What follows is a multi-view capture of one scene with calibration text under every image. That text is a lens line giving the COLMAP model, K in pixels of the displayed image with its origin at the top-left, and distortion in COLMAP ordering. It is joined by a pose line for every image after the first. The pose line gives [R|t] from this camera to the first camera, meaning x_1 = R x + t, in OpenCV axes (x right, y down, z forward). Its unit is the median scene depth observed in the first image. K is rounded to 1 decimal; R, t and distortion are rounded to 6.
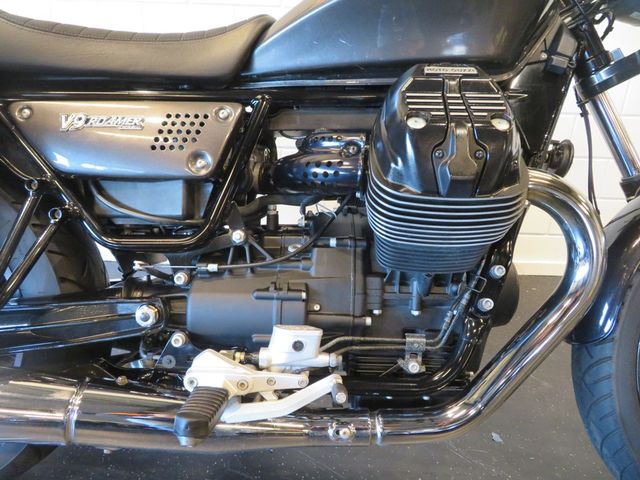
lens RADIAL K [[457.1, 0, 320.0], [0, 457.1, 240.0], [0, 0, 1]] dist [0.005062, -0.000731]
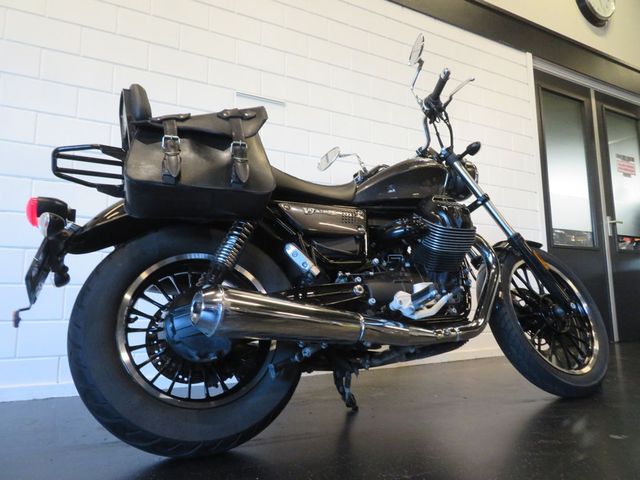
lens RADIAL K [[457.1, 0, 320.0], [0, 457.1, 240.0], [0, 0, 1]] dist [0.005062, -0.000731]
pose [[0.862200, 0.027385, 0.505827, -1.597308], [0.225627, 0.873260, -0.431867, 0.831104], [-0.453545, 0.486484, 0.746746, -0.608555]]
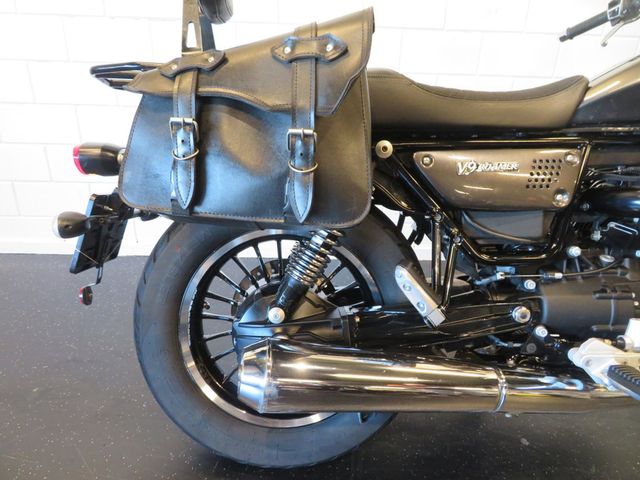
lens RADIAL K [[457.1, 0, 320.0], [0, 457.1, 240.0], [0, 0, 1]] dist [0.005062, -0.000731]
pose [[0.997094, -0.025577, 0.071755, -1.039257], [0.022207, 0.998630, 0.047382, -0.123269], [-0.072869, -0.045650, 0.996296, -0.261876]]
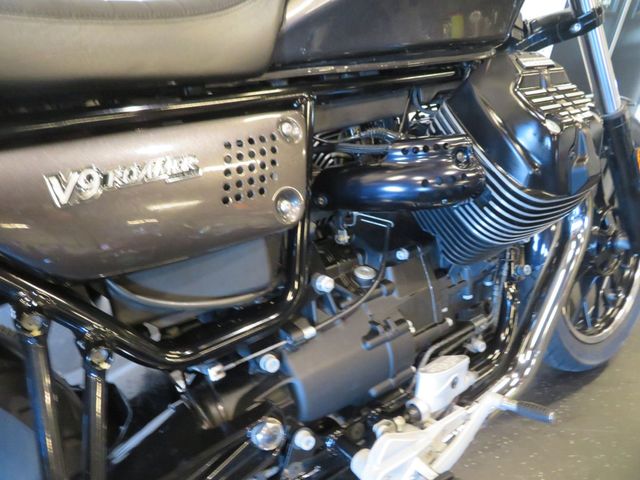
lens RADIAL K [[457.1, 0, 320.0], [0, 457.1, 240.0], [0, 0, 1]] dist [0.005062, -0.000731]
pose [[0.781319, -0.272168, 0.561663, -0.627770], [0.180501, 0.959991, 0.214095, -0.258526], [-0.597461, -0.065896, 0.799186, 0.399298]]
